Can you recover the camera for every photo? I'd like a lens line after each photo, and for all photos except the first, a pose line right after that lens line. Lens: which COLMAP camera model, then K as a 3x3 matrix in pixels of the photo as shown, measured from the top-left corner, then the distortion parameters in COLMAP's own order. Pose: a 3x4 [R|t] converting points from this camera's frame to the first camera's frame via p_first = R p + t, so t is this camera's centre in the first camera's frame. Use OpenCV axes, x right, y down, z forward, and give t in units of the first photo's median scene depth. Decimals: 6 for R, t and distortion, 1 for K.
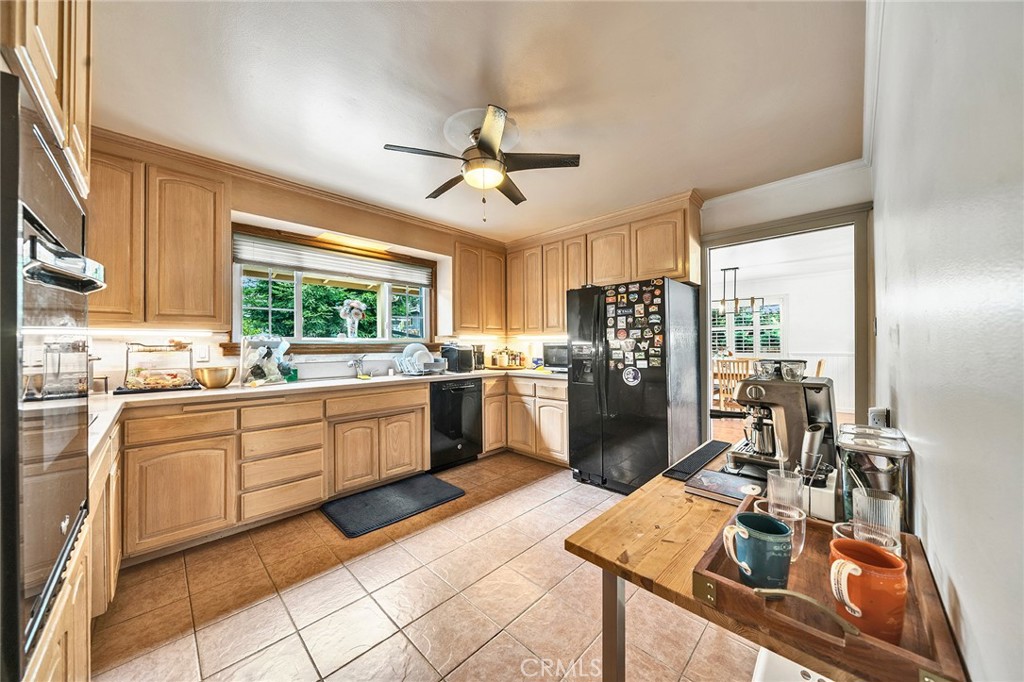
lens RADIAL K [[349.8, 0, 508.9], [0, 349.8, 319.1], [0, 0, 1]] dist [-0.005858, -0.000107]
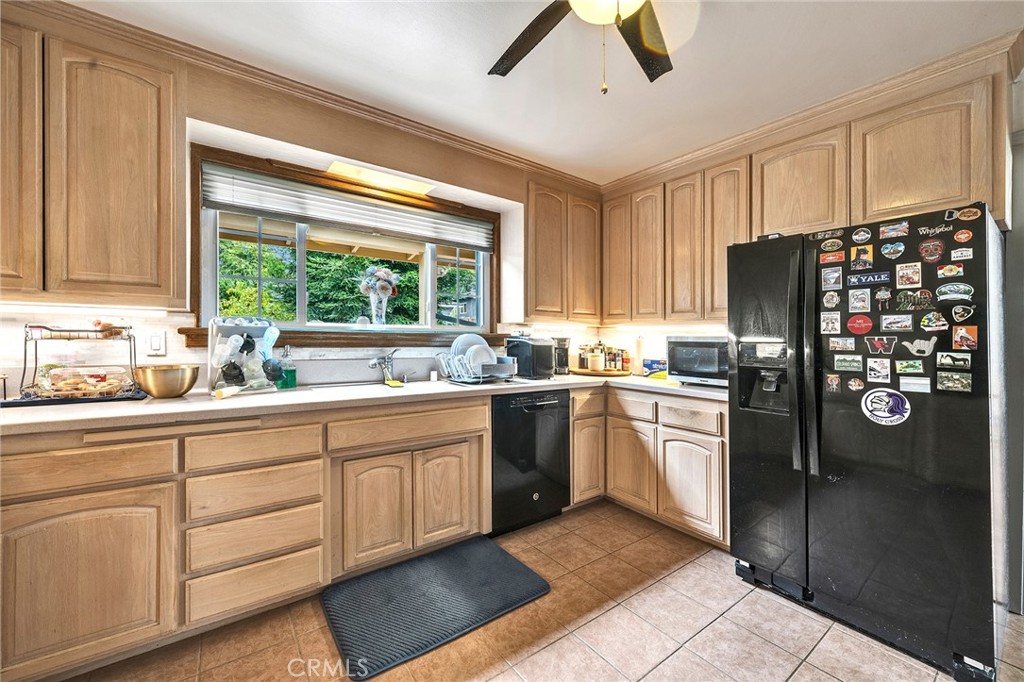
lens RADIAL K [[406.1, 0, 506.9], [0, 406.1, 323.0], [0, 0, 1]] dist [0.000302, 0.000013]
pose [[0.985789, 0.014191, -0.167391, -0.091033], [-0.007419, 0.999131, 0.041013, 0.022606], [0.167827, -0.039188, 0.985037, 0.336232]]
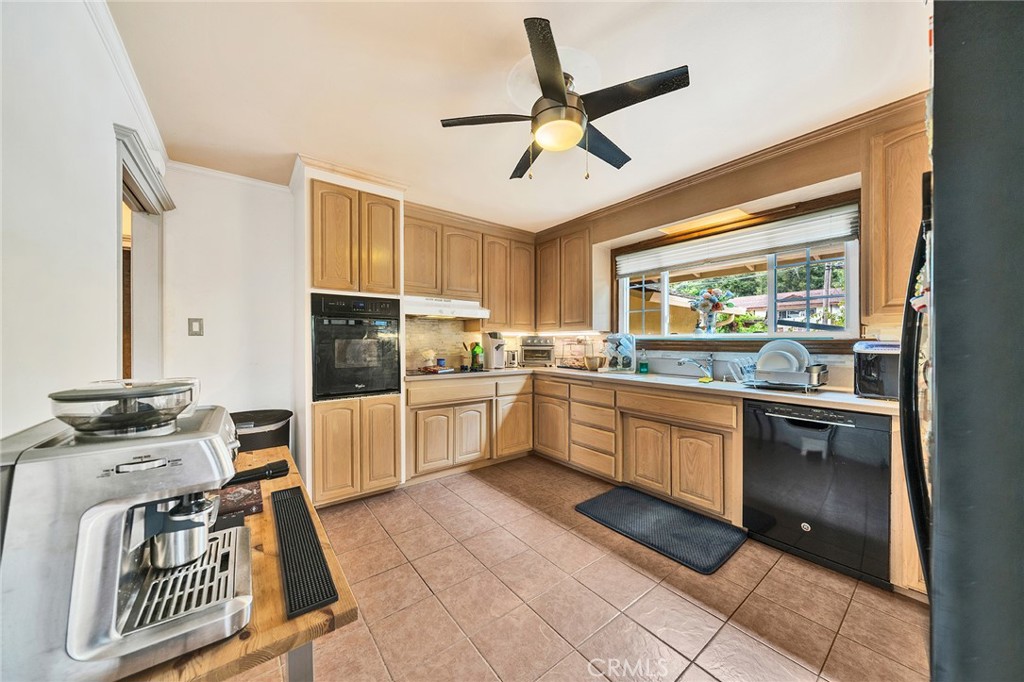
lens RADIAL K [[349.8, 0, 509.0], [0, 349.8, 326.1], [0, 0, 1]] dist [-0.005858, -0.000107]
pose [[-0.143906, -0.037966, -0.988863, 0.590125], [0.070665, 0.996319, -0.048536, 0.053199], [0.987065, -0.076863, -0.140693, 0.788053]]
